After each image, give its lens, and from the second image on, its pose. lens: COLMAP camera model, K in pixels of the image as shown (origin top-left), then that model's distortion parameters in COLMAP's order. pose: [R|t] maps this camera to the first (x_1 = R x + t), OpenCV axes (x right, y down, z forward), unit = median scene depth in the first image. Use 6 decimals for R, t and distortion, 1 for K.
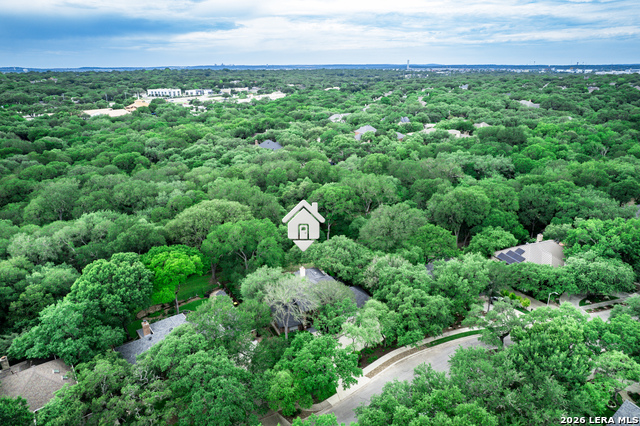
lens RADIAL K [[410.9, 0, 320.0], [0, 410.9, 213.0], [0, 0, 1]] dist [-0.081099, 0.064833]
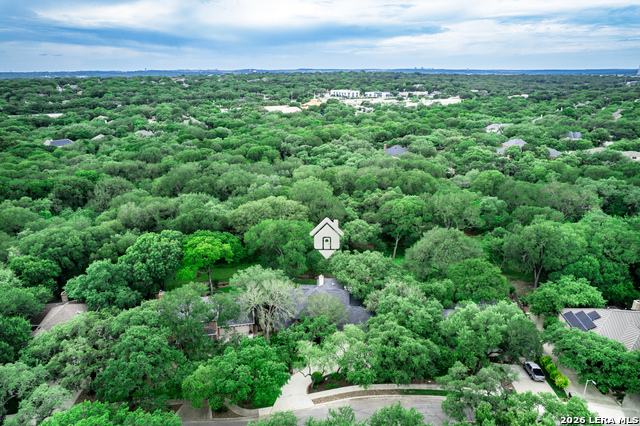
lens RADIAL K [[410.9, 0, 320.0], [0, 410.9, 213.0], [0, 0, 1]] dist [-0.081099, 0.064833]
pose [[0.898581, 0.146262, -0.413714, 0.081938], [-0.149461, 0.988456, 0.024826, -0.009495], [0.412569, 0.039526, 0.910068, 0.025198]]
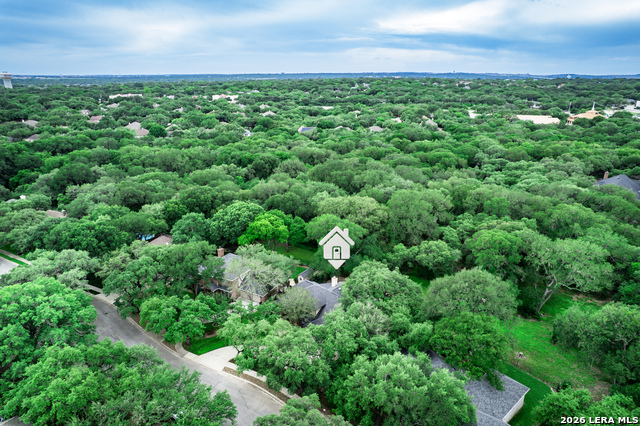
lens RADIAL K [[410.9, 0, 320.0], [0, 410.9, 213.0], [0, 0, 1]] dist [-0.081099, 0.064833]
pose [[0.391959, 0.301091, -0.869317, 0.208418], [-0.313586, 0.932065, 0.181434, -0.051954], [0.864888, 0.201491, 0.459750, 0.144637]]
